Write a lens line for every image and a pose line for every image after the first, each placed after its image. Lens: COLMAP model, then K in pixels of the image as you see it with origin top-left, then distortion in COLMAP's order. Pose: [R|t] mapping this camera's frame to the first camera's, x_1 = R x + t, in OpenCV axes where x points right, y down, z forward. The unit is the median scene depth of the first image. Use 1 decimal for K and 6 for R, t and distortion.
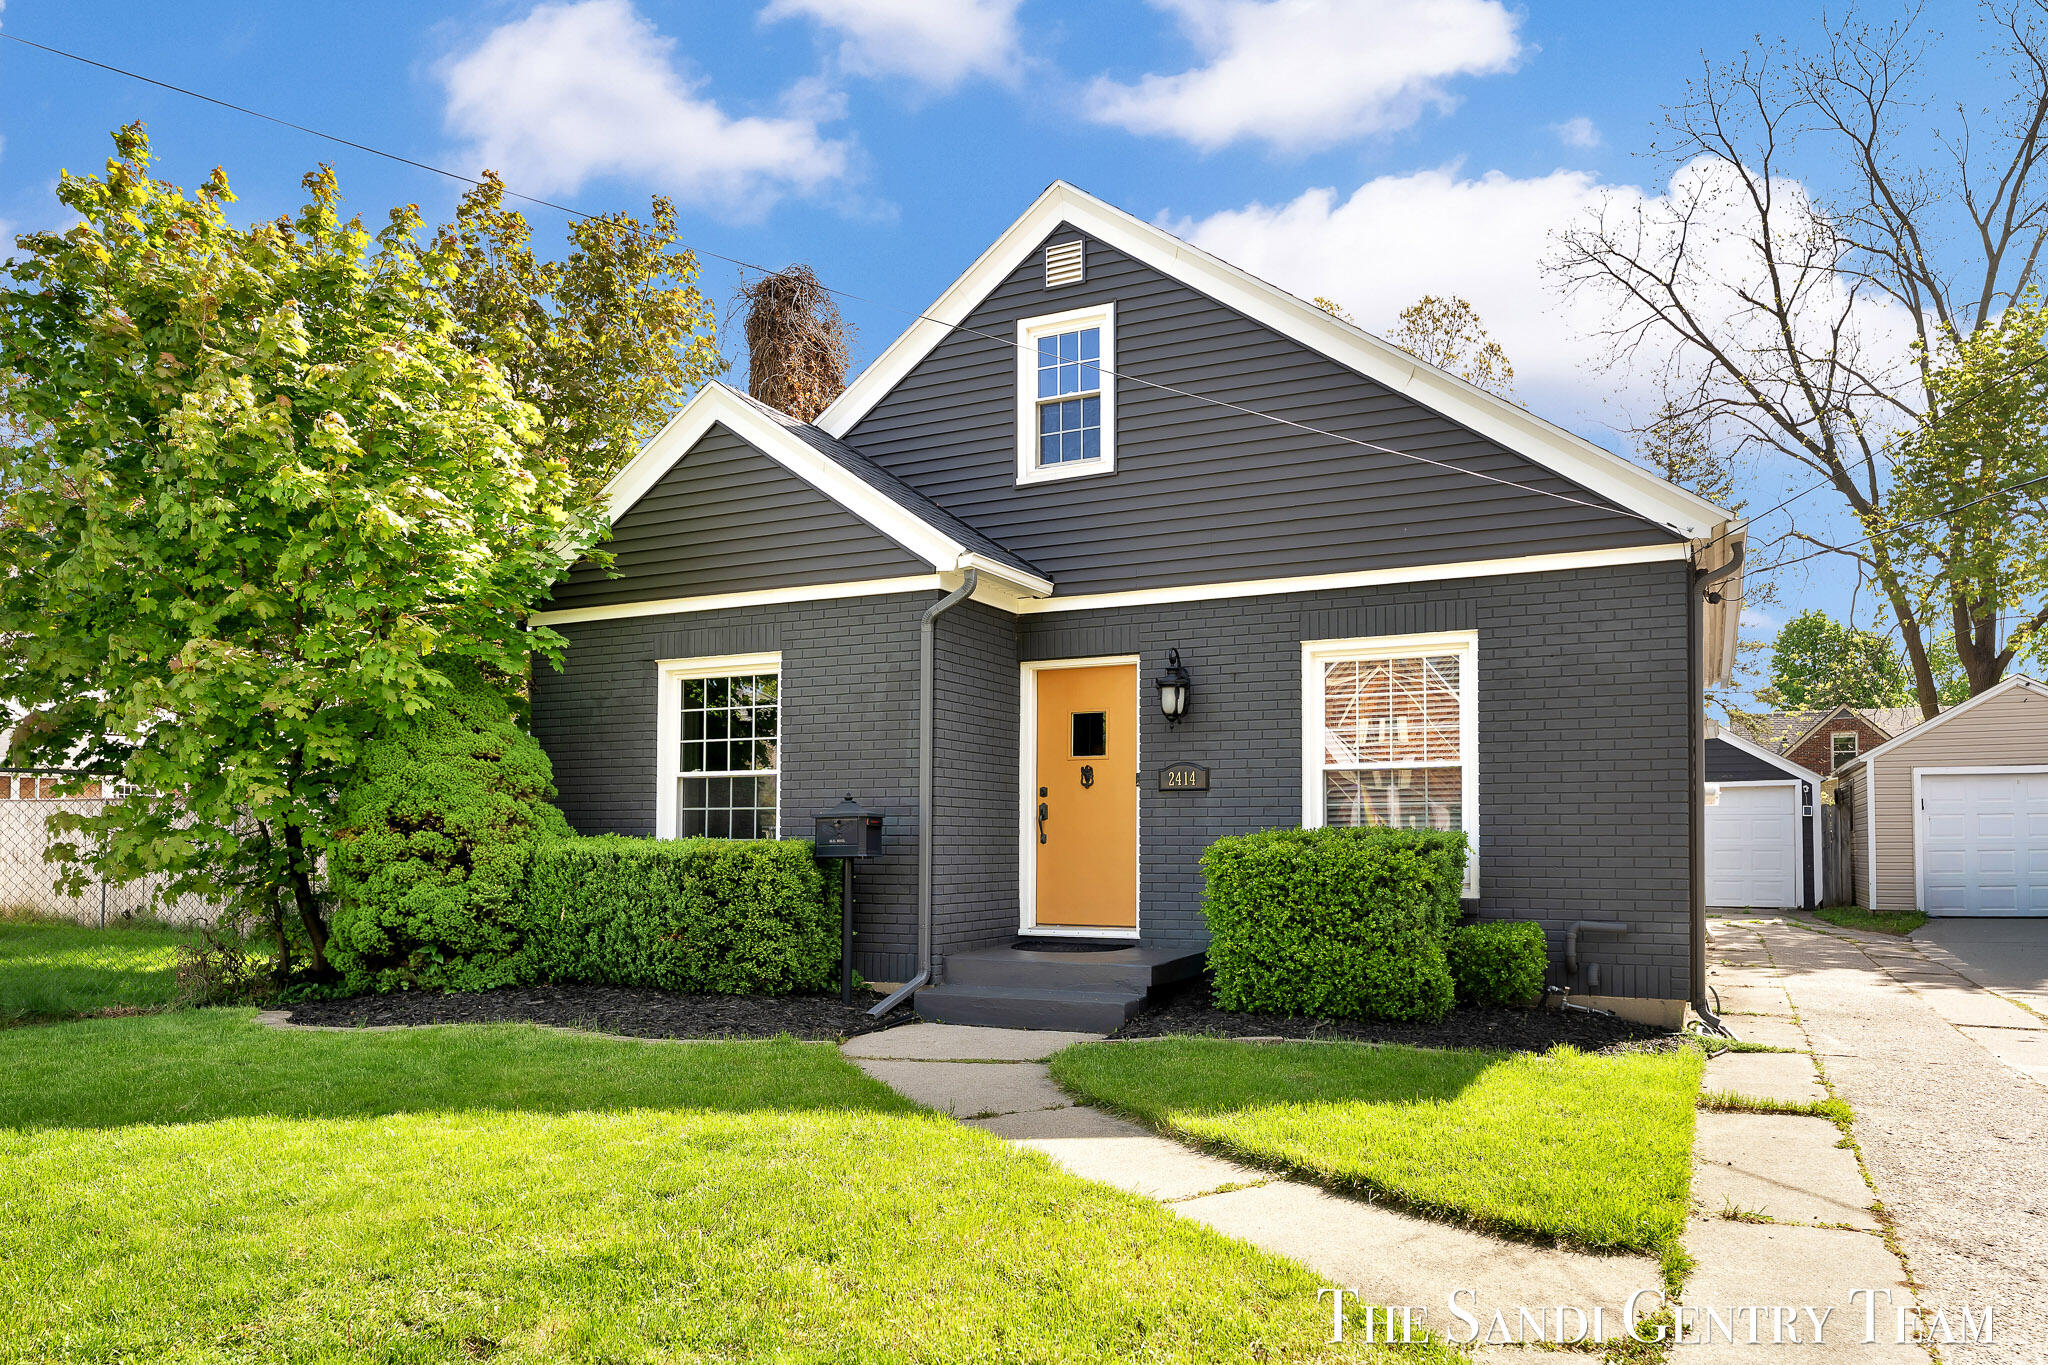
lens RADIAL K [[1335.7, 0, 1150.2], [0, 1335.7, 828.7], [0, 0, 1]] dist [0.008317, -0.001605]
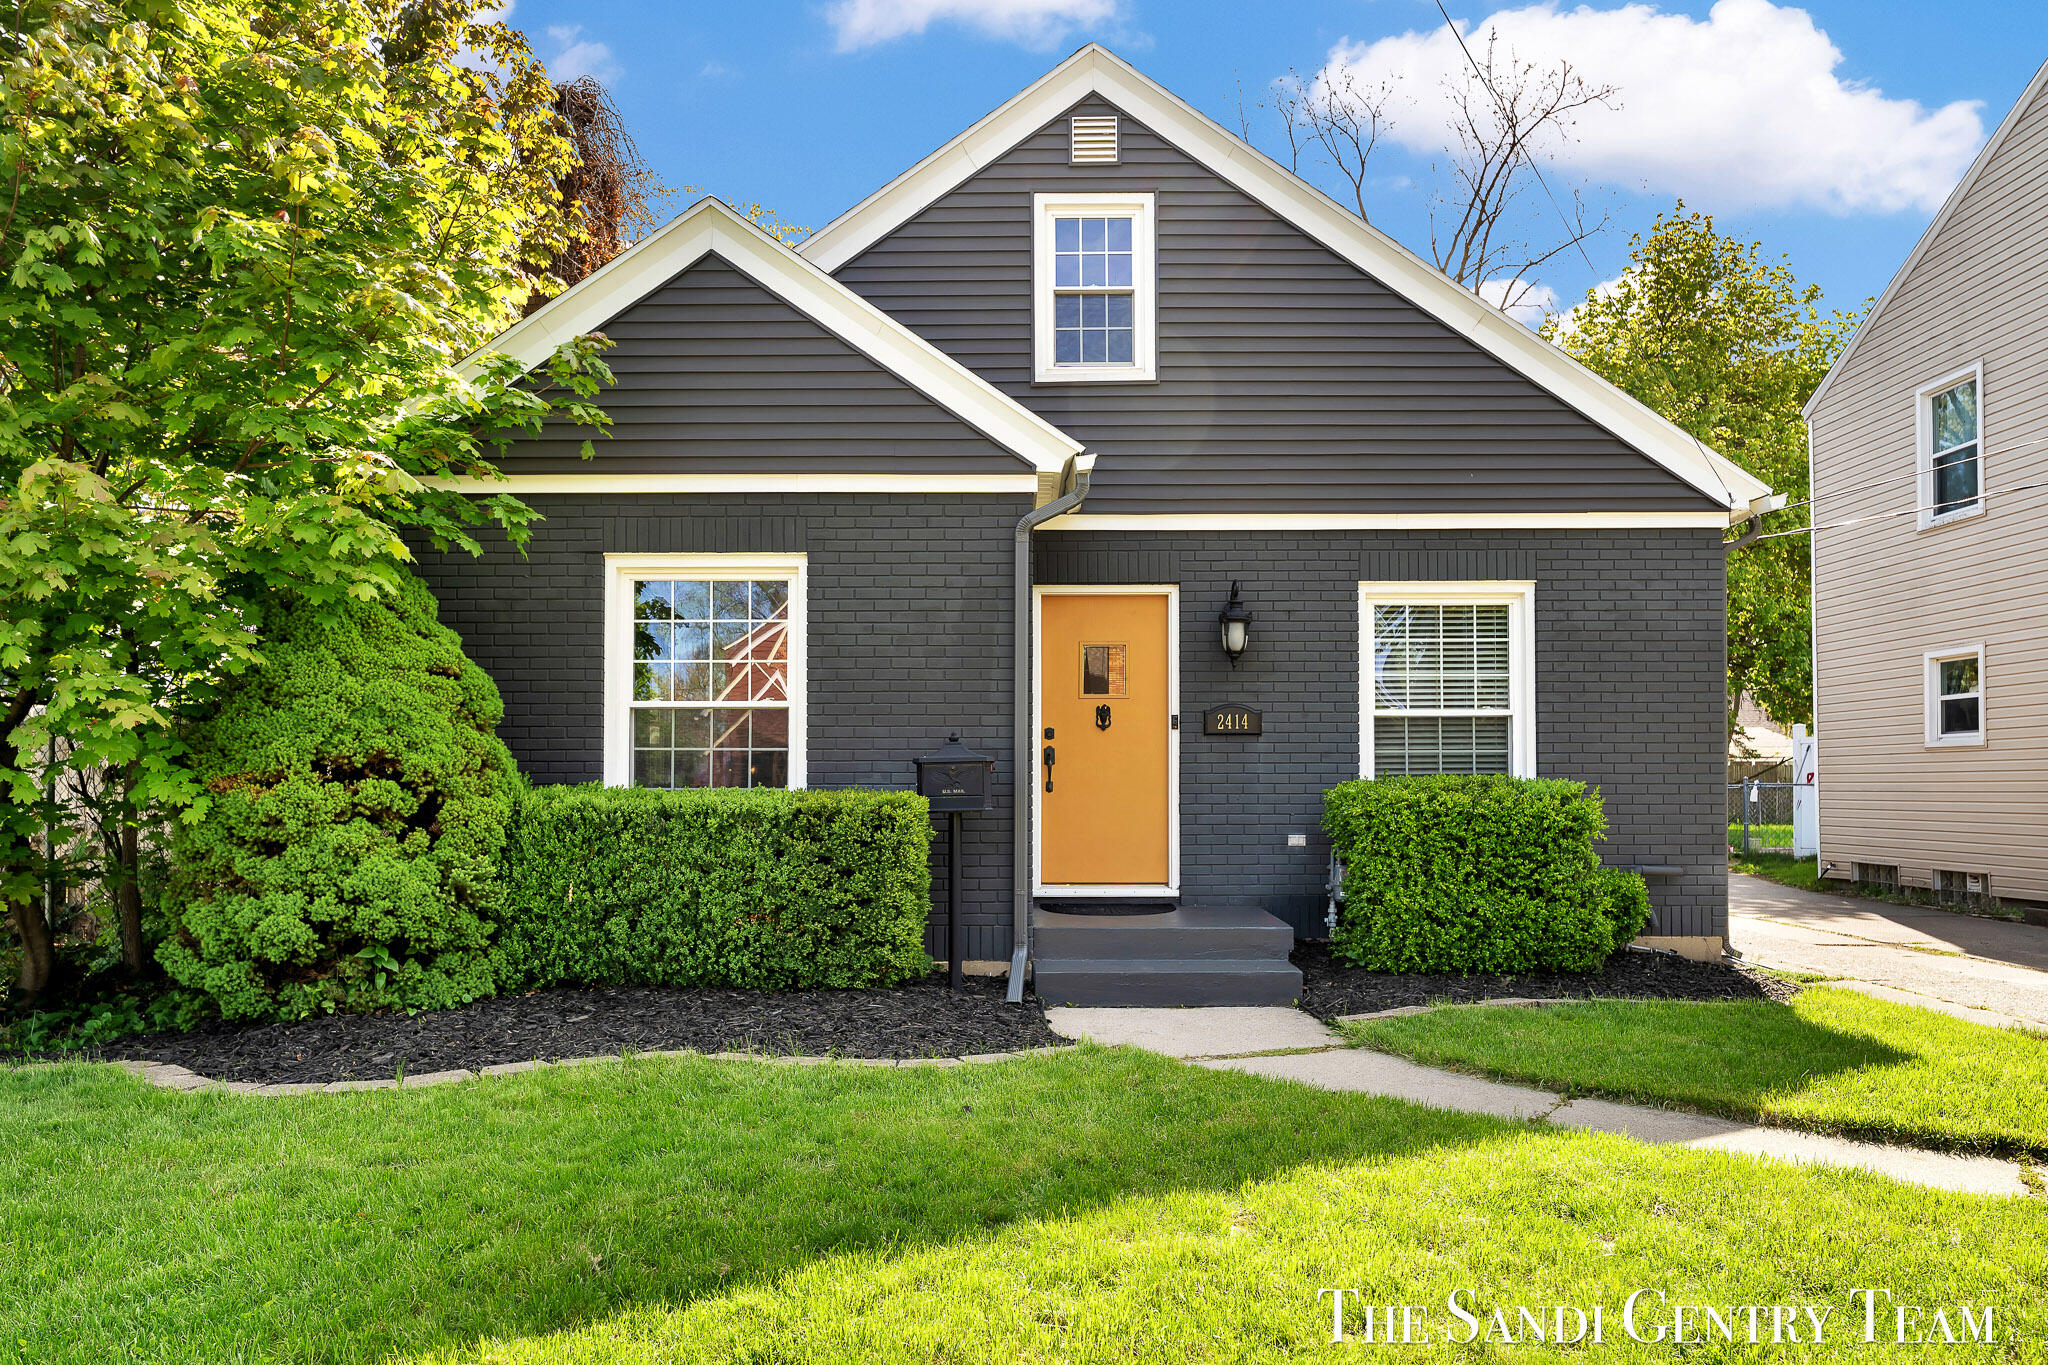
lens RADIAL K [[1291.4, 0, 1013.3], [0, 1291.4, 769.3], [0, 0, 1]] dist [0.007128, 0.000526]
pose [[0.912343, 0.003259, 0.409414, -0.499399], [-0.003717, 0.999993, 0.000323, -0.004528], [-0.409410, -0.001817, 0.912349, 0.256574]]
